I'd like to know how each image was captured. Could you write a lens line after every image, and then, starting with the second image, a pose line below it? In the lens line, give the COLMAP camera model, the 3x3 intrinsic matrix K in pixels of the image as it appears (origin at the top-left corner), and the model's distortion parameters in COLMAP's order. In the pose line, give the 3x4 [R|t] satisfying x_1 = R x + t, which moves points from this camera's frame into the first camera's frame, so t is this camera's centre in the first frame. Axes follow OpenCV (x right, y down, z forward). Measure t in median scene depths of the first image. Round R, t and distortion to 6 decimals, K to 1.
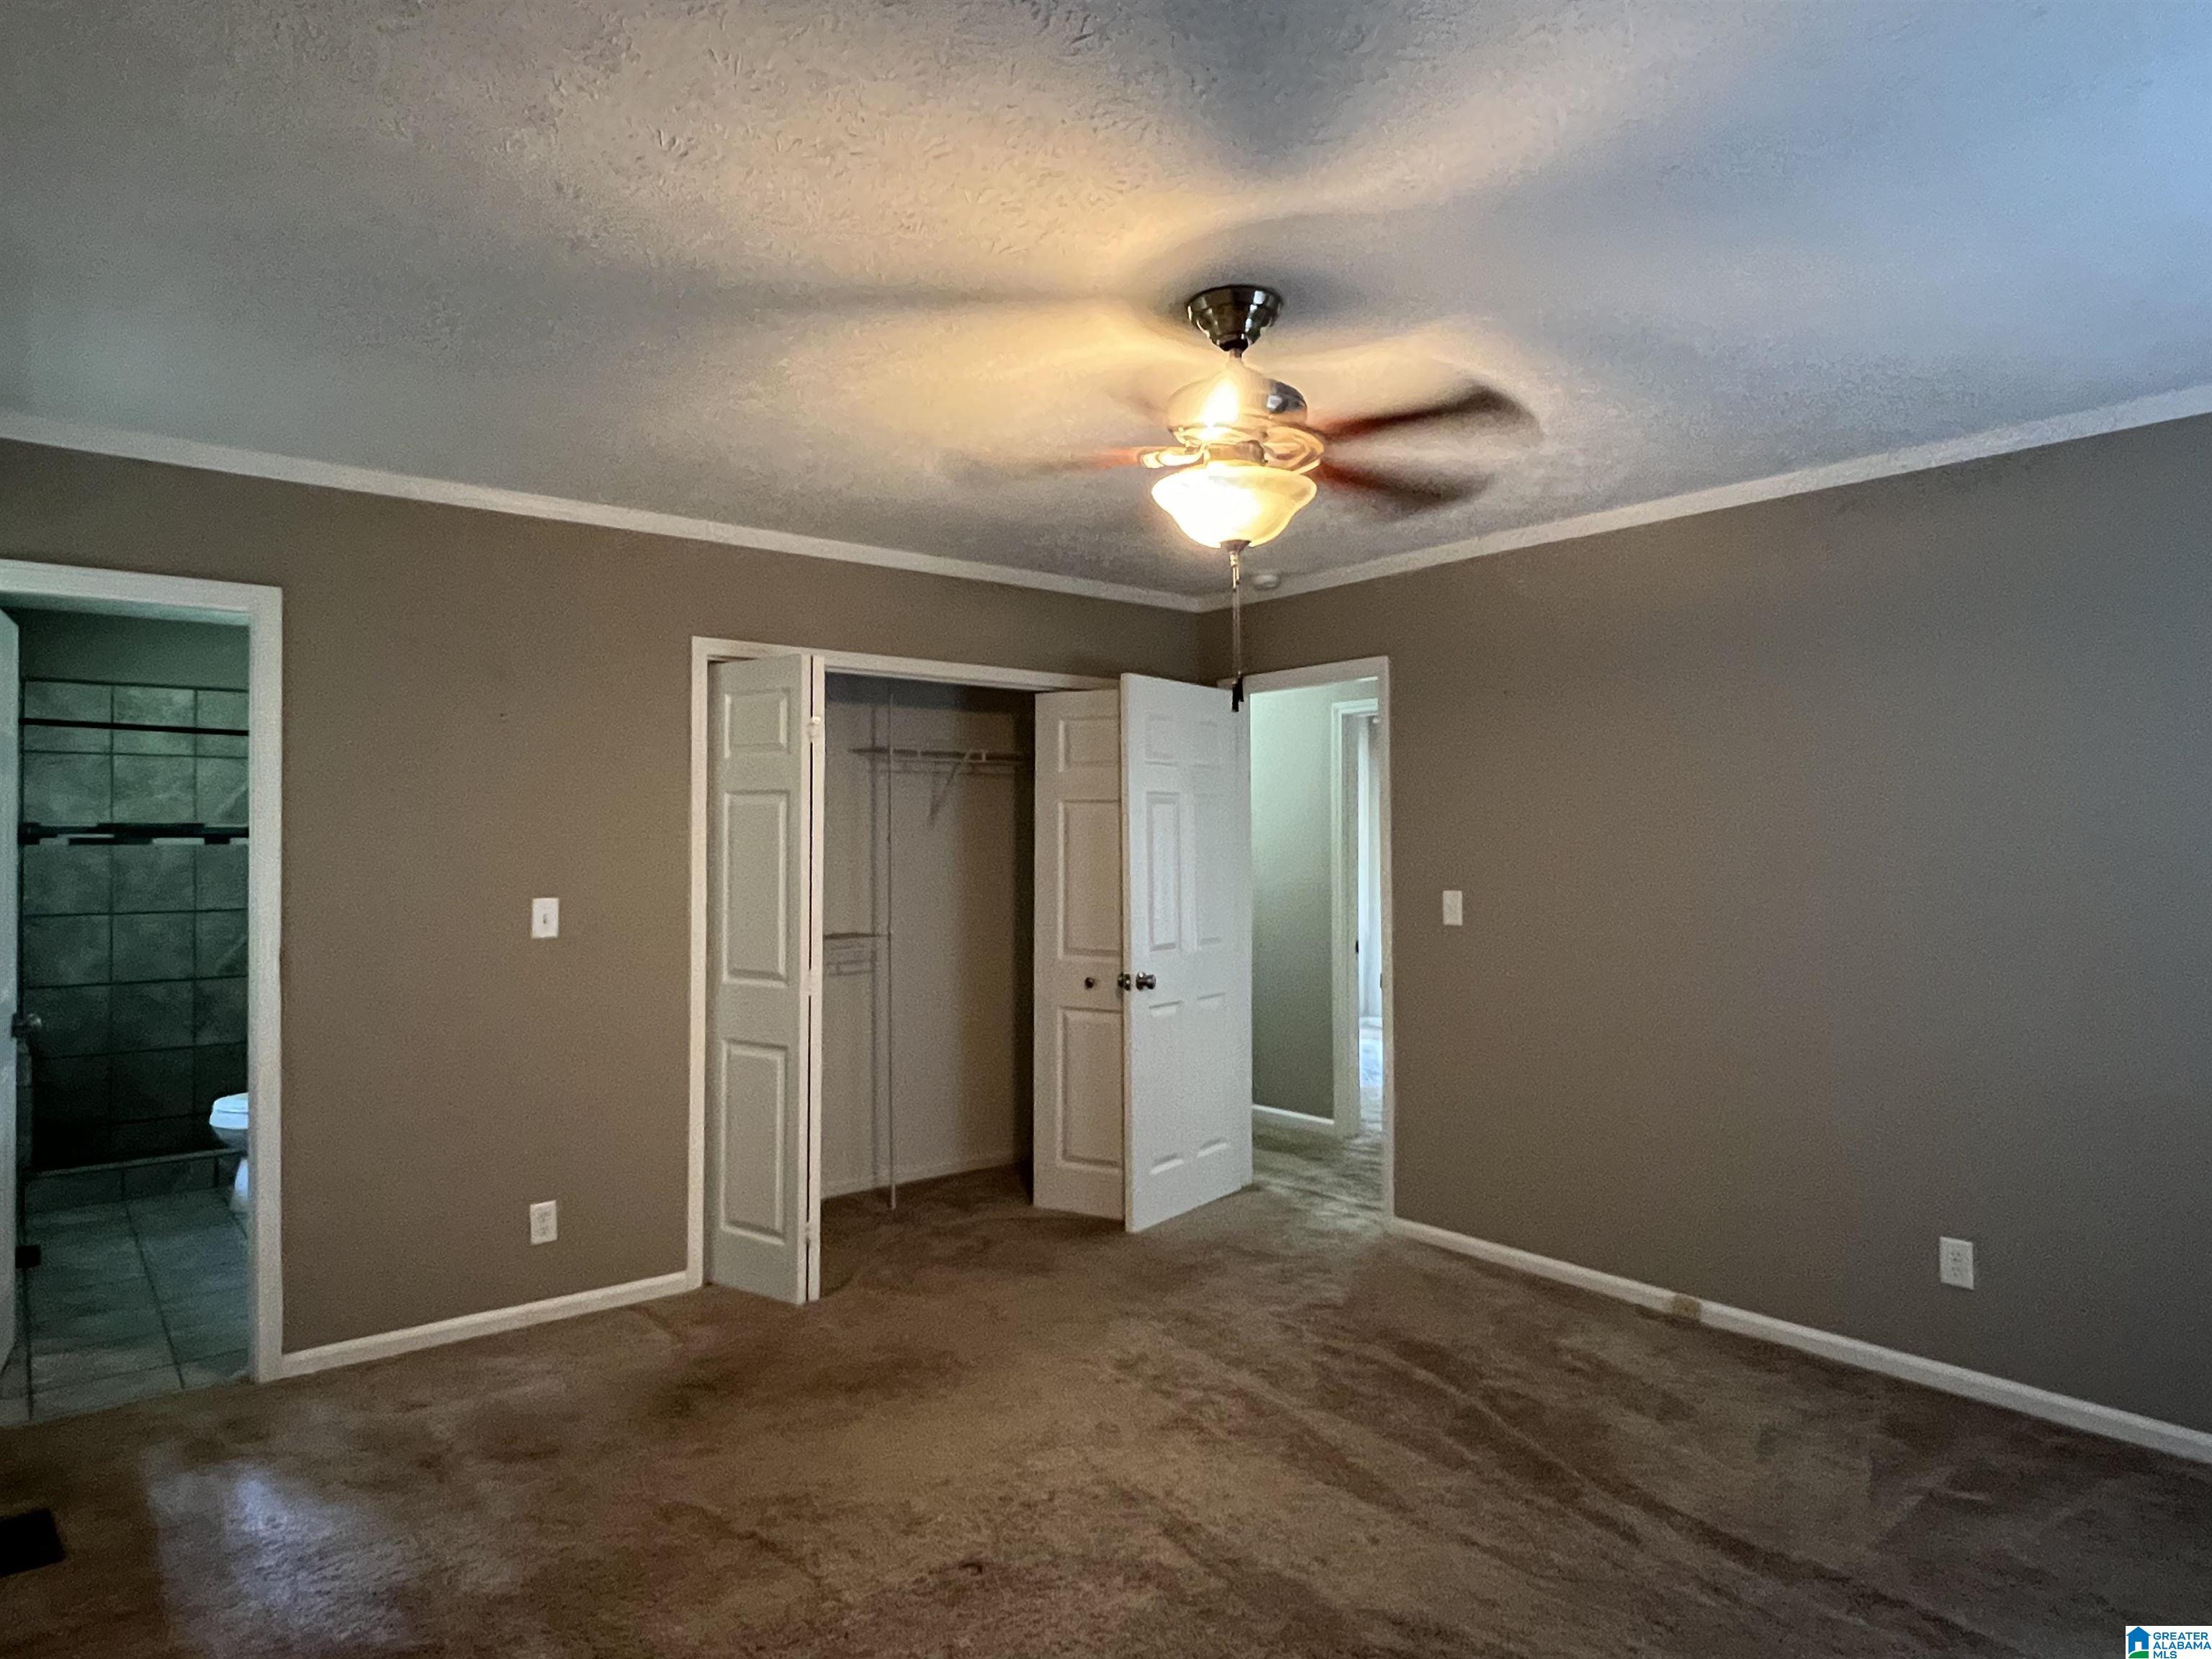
lens RADIAL K [[1336.9, 0, 1097.3], [0, 1336.9, 833.5], [0, 0, 1]] dist [-0.002772, 0.000012]
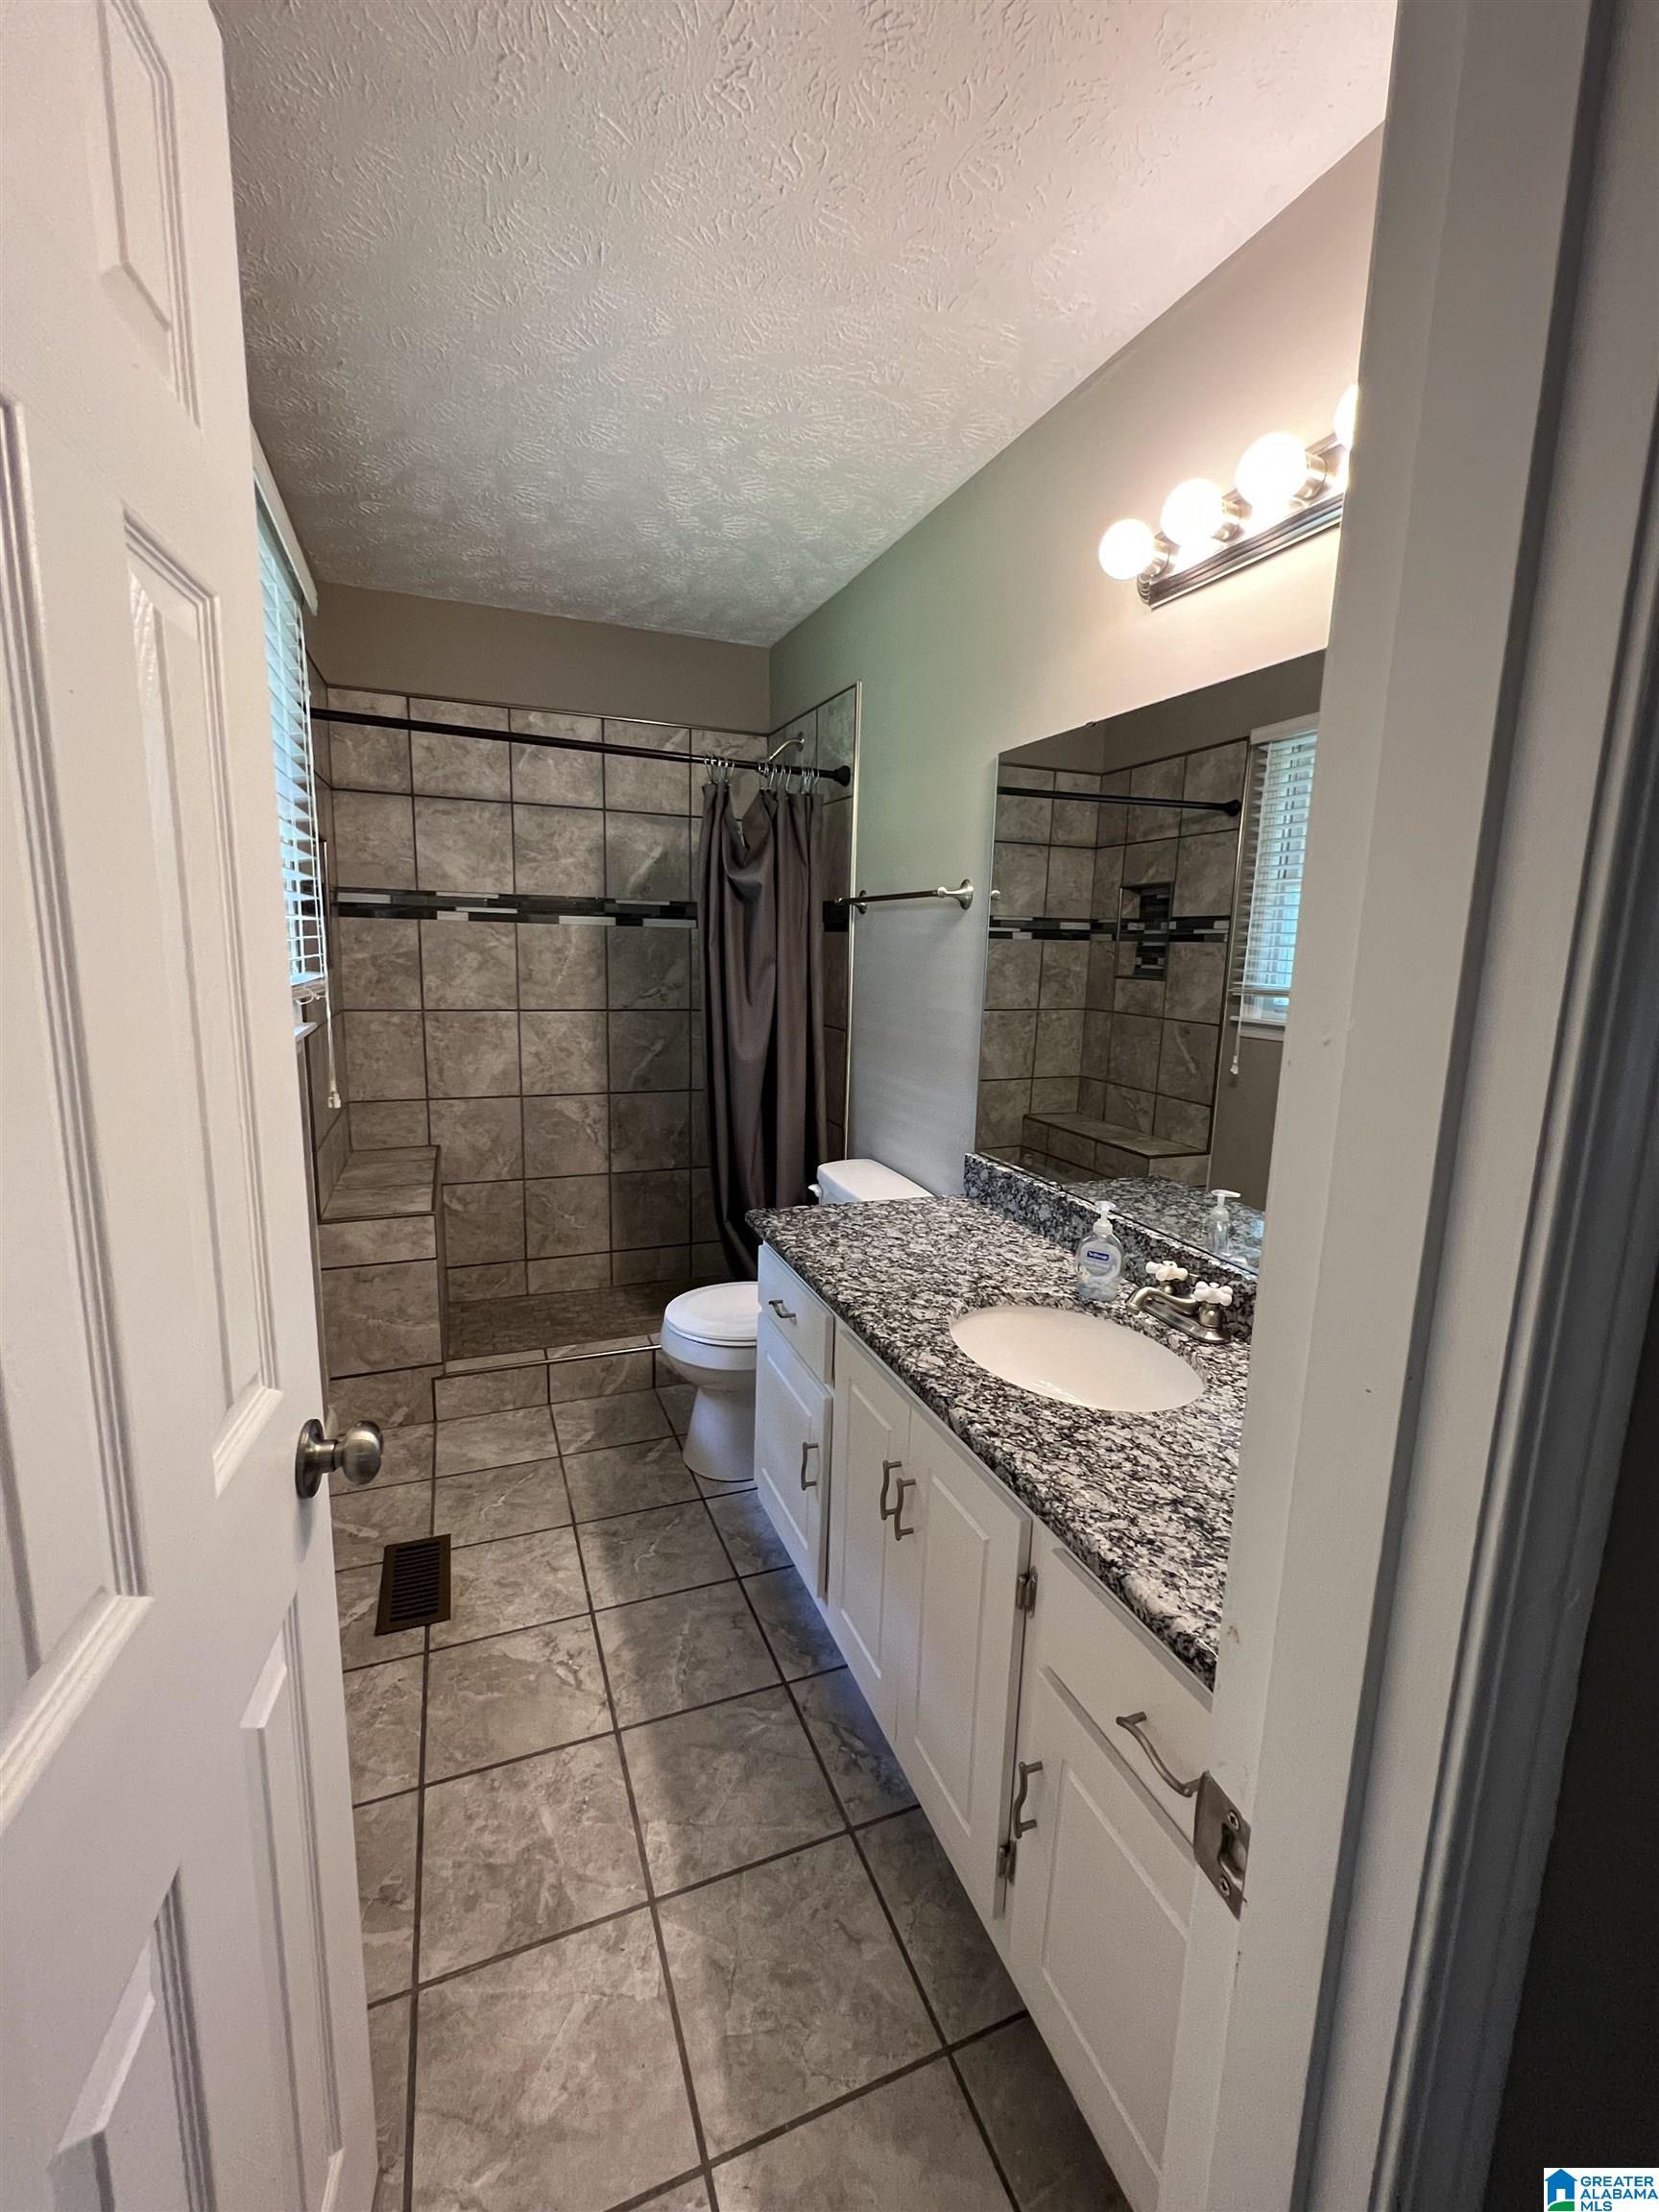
lens RADIAL K [[928.1, 0, 838.8], [0, 928.1, 1104.3], [0, 0, 1]] dist [-0.002709, 0.000234]
pose [[0.956995, 0.069162, -0.281738, -0.394092], [-0.022827, 0.986107, 0.164534, 0.019840], [0.289204, -0.151027, 0.945279, 0.521491]]
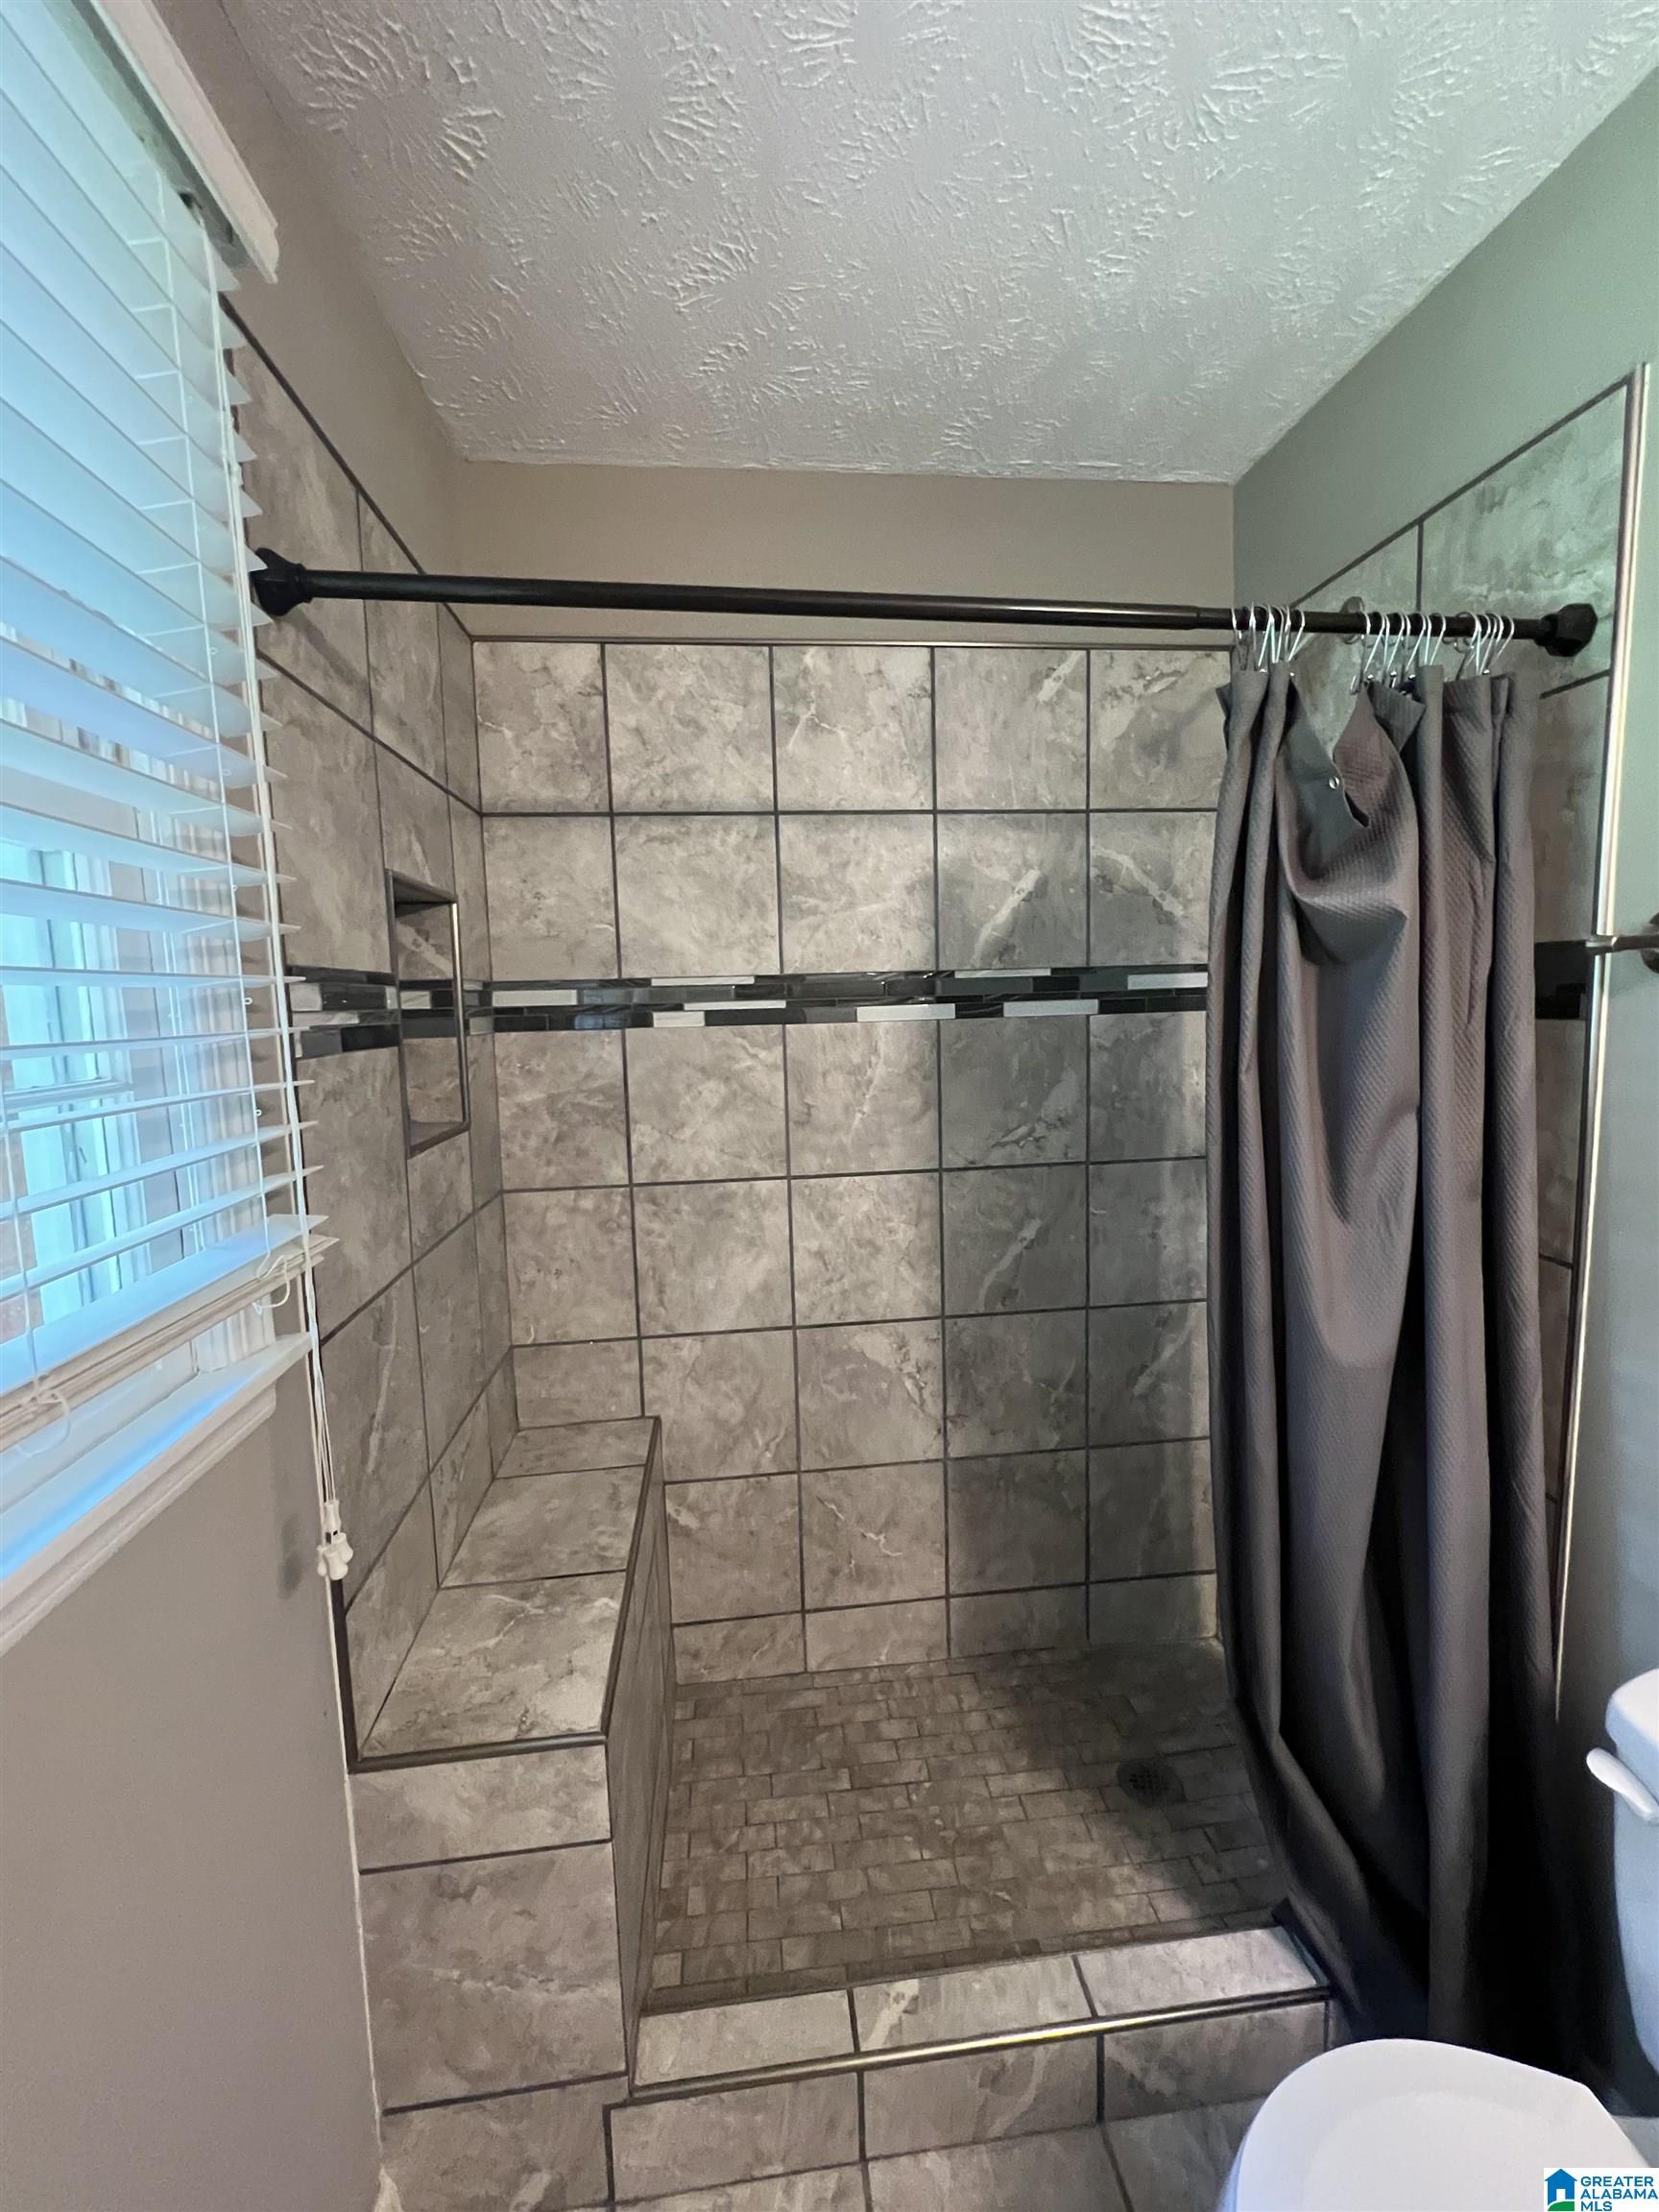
lens RADIAL K [[928.1, 0, 836.8], [0, 928.1, 1097.1], [0, 0, 1]] dist [-0.002709, 0.000234]
pose [[0.843624, 0.026623, -0.536274, -0.558512], [0.030567, 0.994769, 0.097470, 0.003077], [0.536064, -0.098620, 0.838397, 0.750352]]
